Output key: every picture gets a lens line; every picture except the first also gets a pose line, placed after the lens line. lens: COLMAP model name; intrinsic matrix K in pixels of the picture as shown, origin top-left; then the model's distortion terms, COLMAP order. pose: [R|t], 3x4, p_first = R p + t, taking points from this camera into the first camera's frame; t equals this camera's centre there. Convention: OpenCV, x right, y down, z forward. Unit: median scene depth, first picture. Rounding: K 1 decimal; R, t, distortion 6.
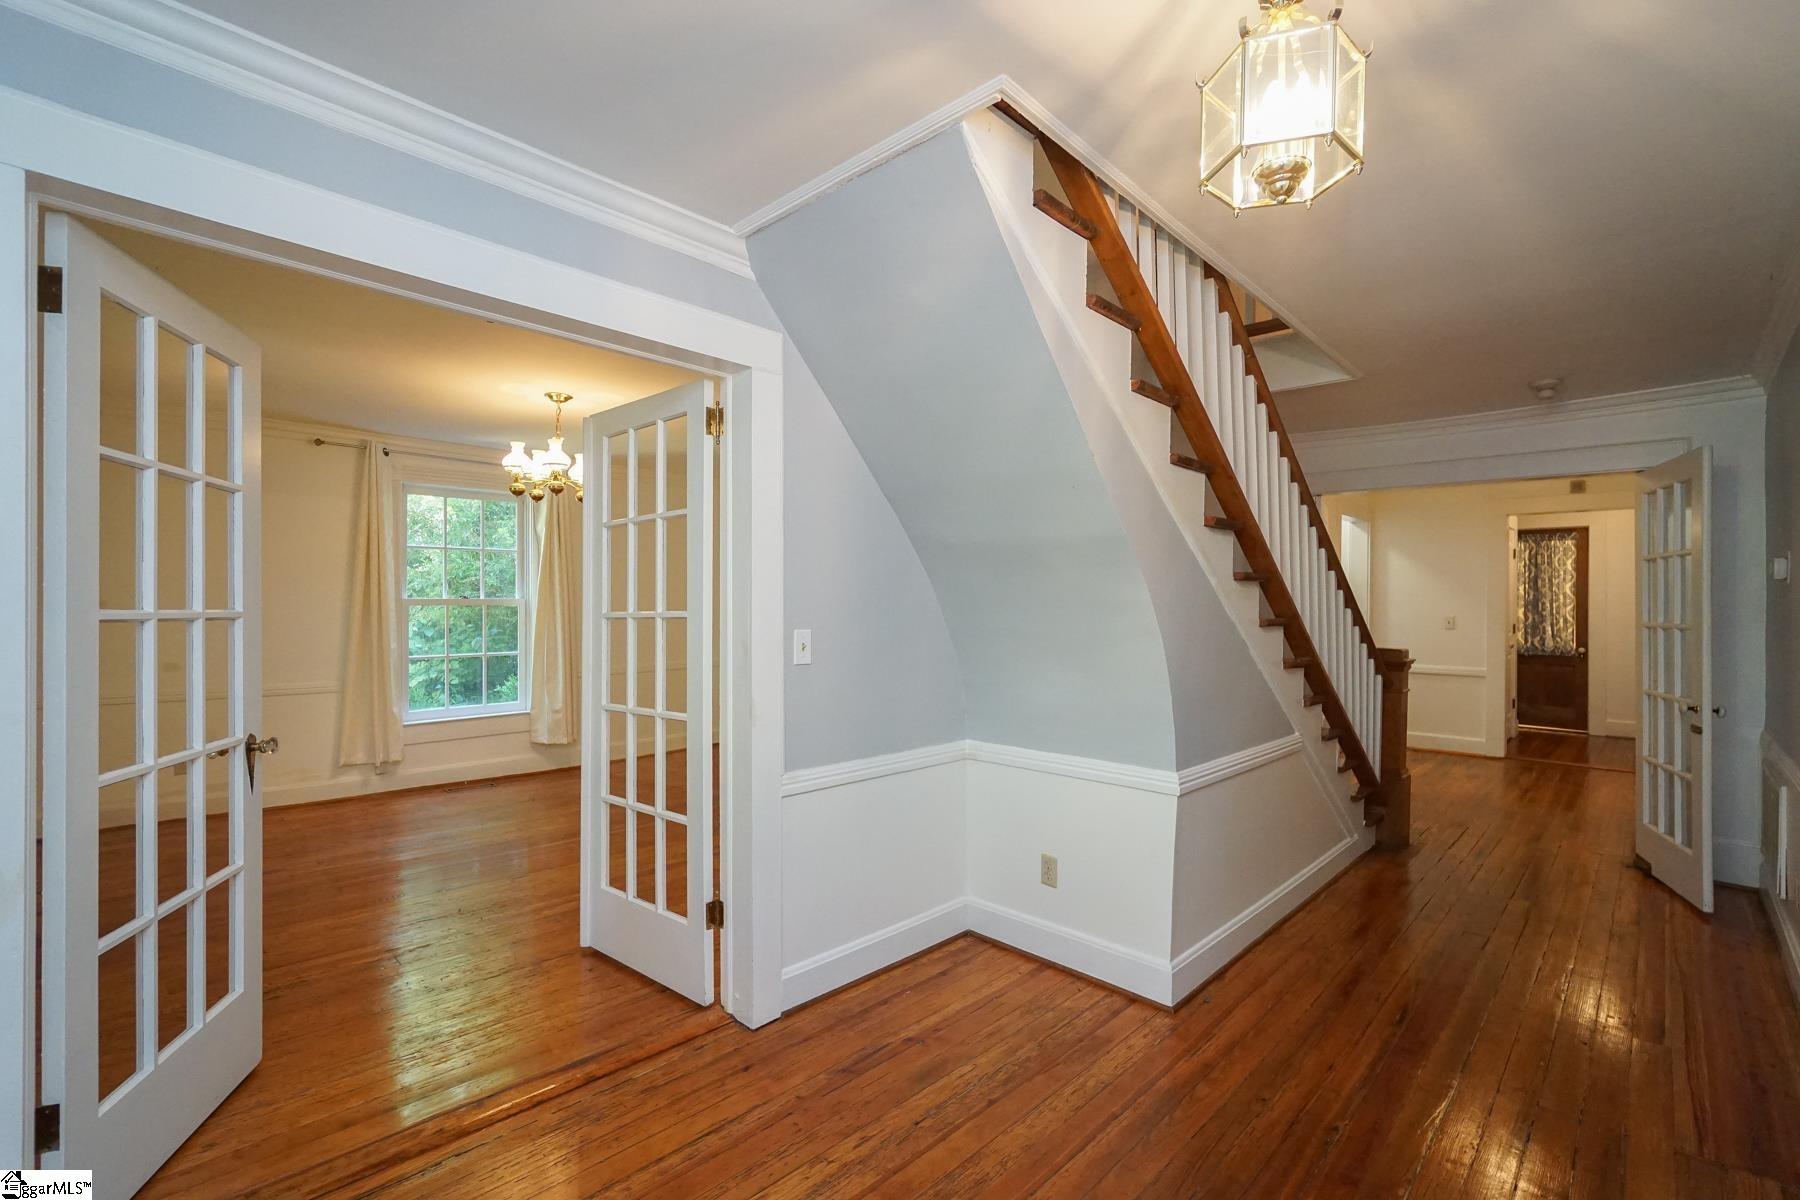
lens RADIAL K [[781.3, 0, 942.6], [0, 781.3, 599.3], [0, 0, 1]] dist [-0.000543, 0.005699]
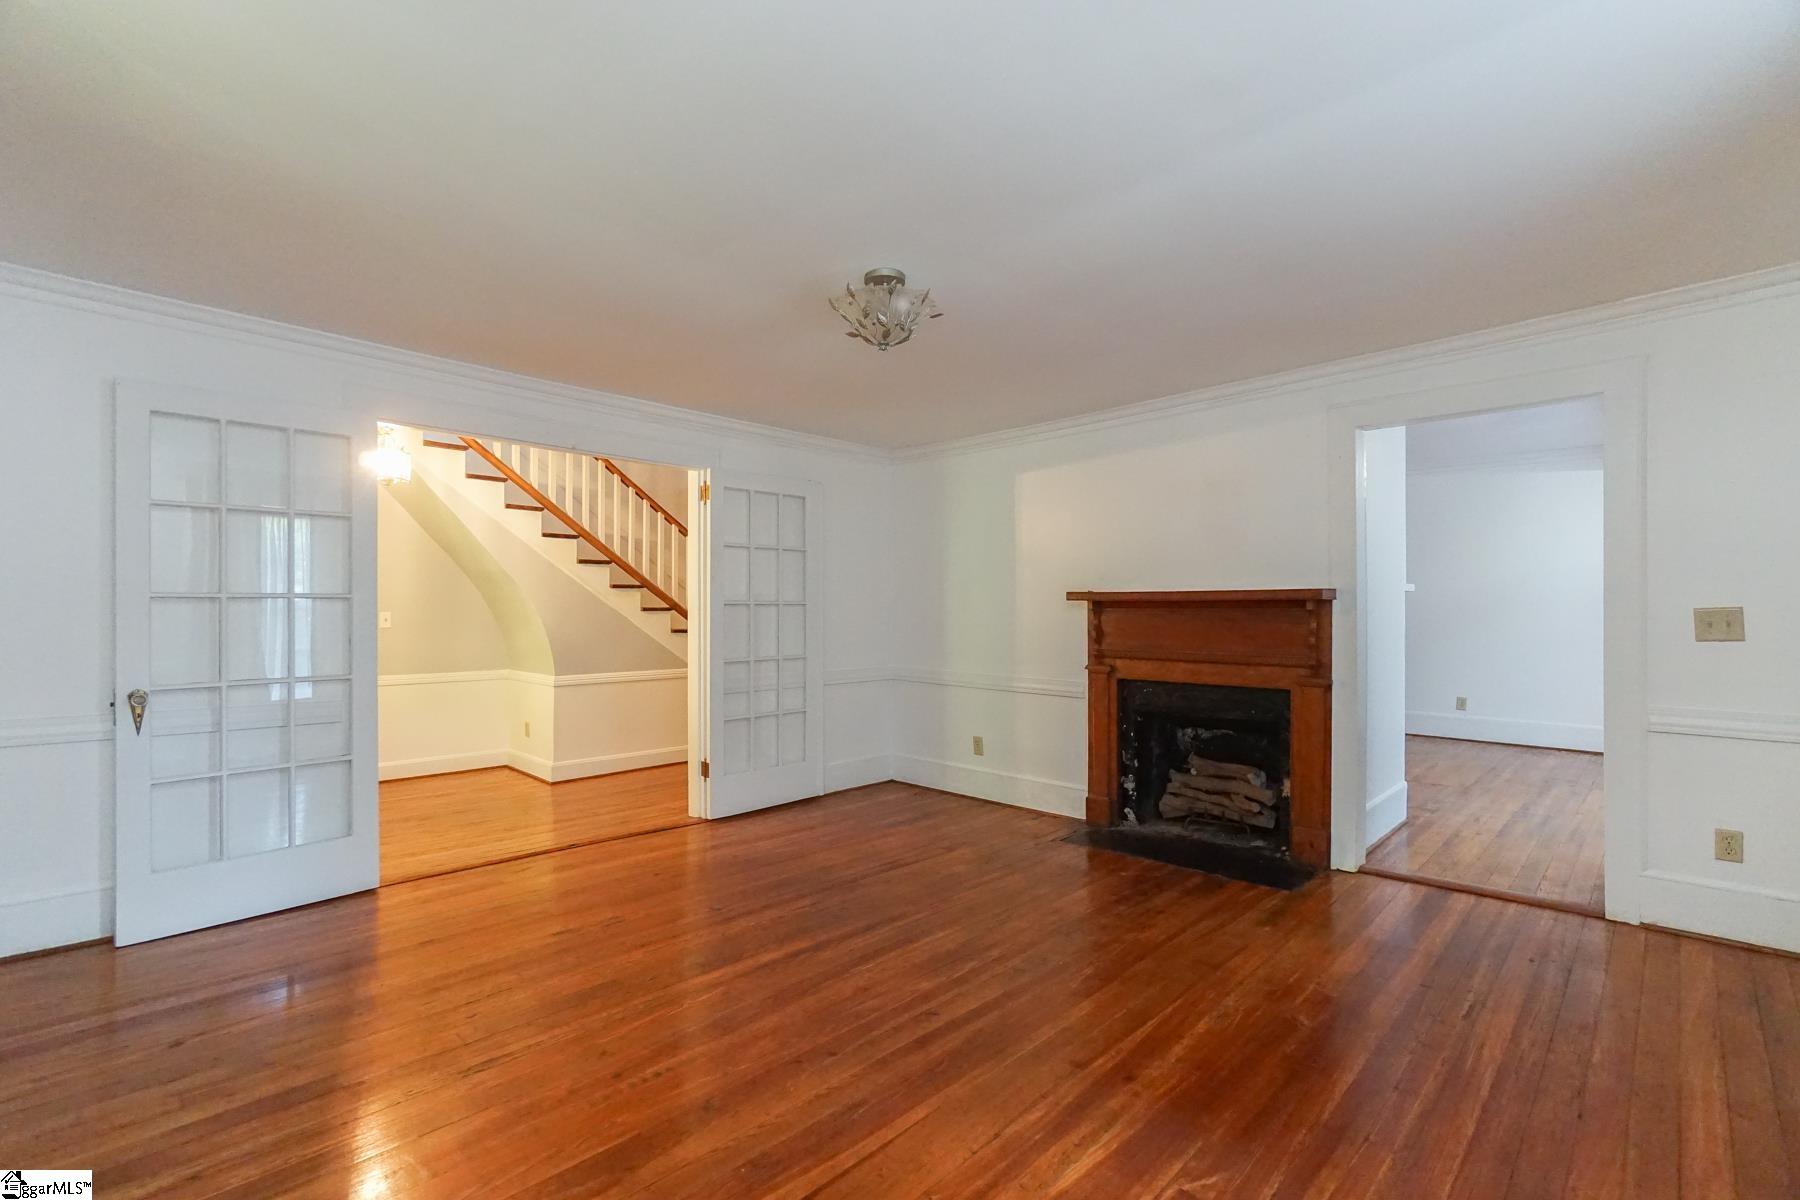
lens RADIAL K [[802.0, 0, 924.8], [0, 802.0, 604.6], [0, 0, 1]] dist [-0.015119, 0.000077]
pose [[0.999918, -0.004323, -0.012083, 1.229757], [0.004356, 0.999987, 0.002673, 0.016726], [0.012071, -0.002725, 0.999923, -1.106860]]
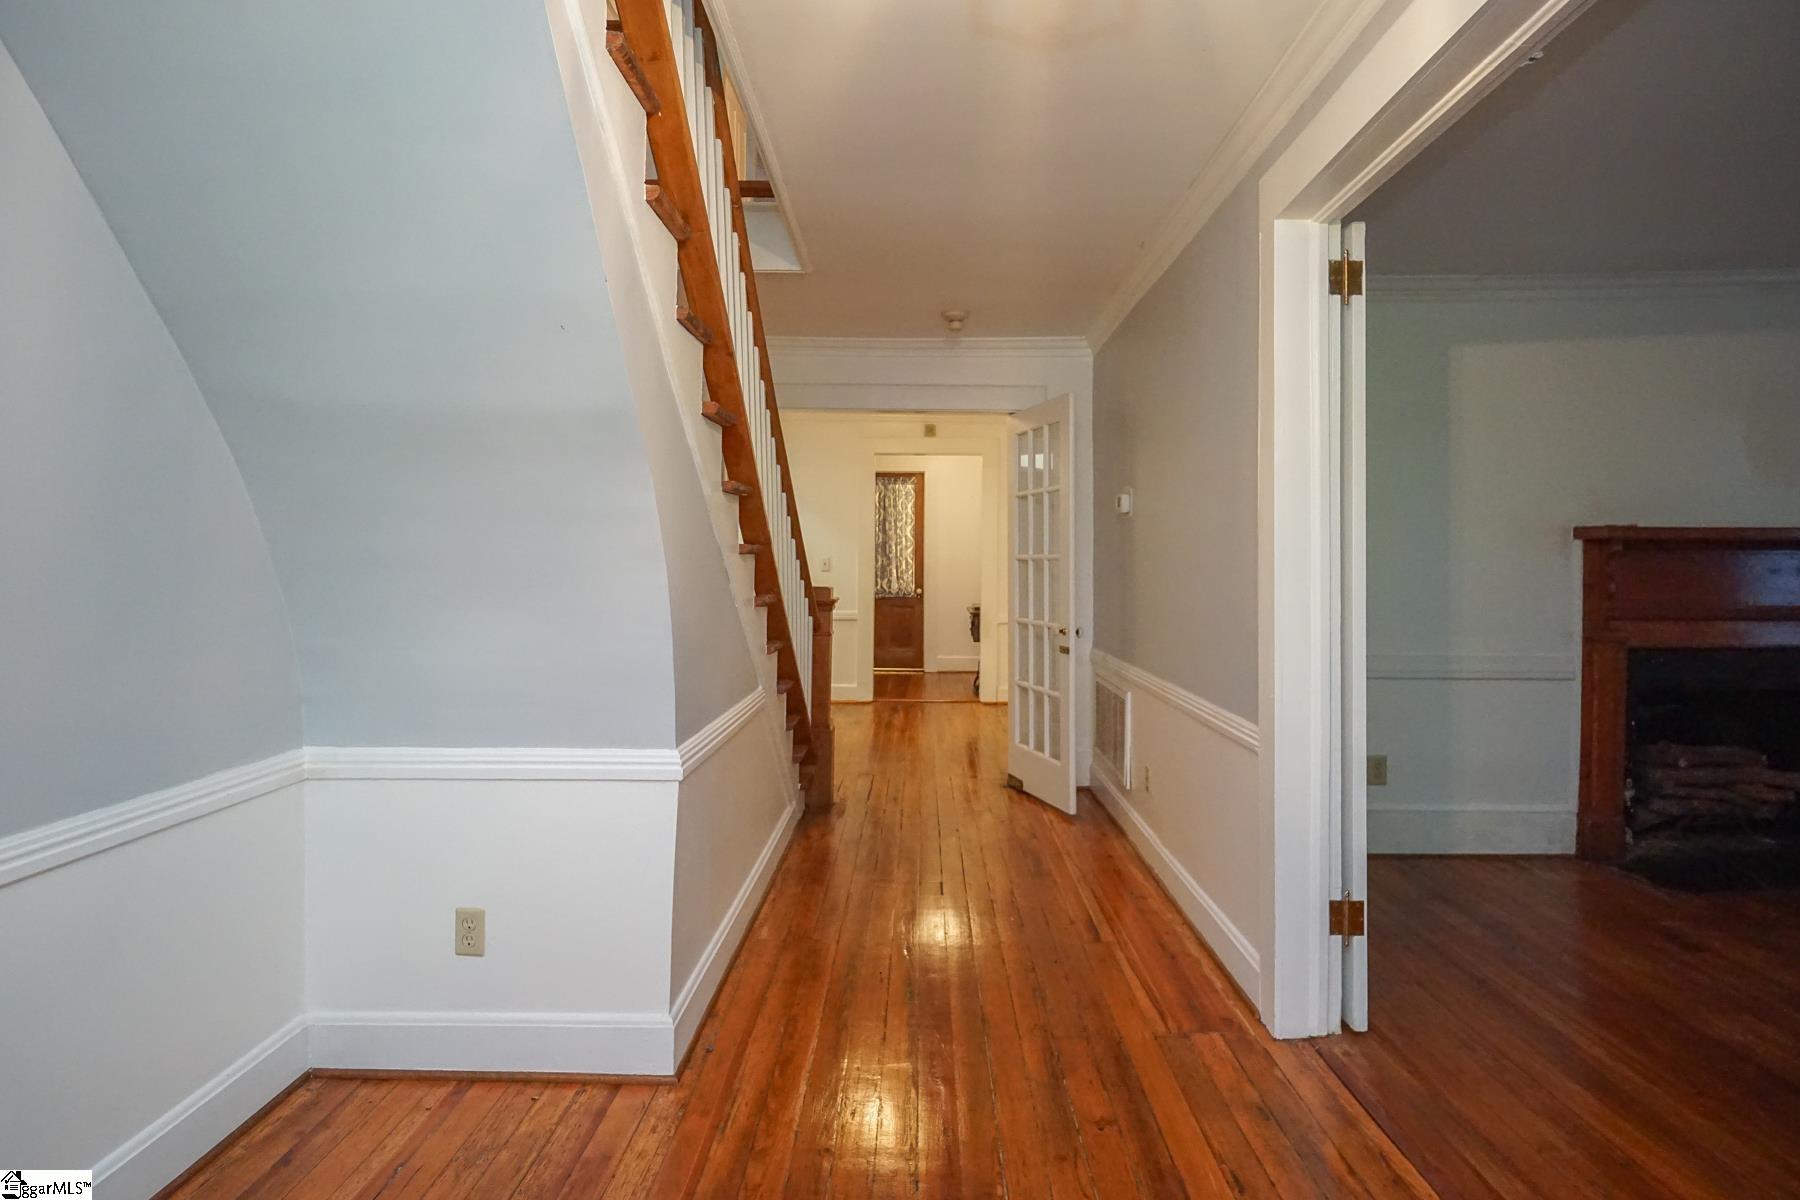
lens RADIAL K [[961.8, 0, 903.3], [0, 961.8, 549.4], [0, 0, 1]] dist [0.000218, 0.000297]
pose [[0.751305, 0.001996, 0.659952, -0.118028], [-0.001736, 0.999998, -0.001048, 0.032947], [-0.659952, -0.000359, 0.751307, 0.170492]]
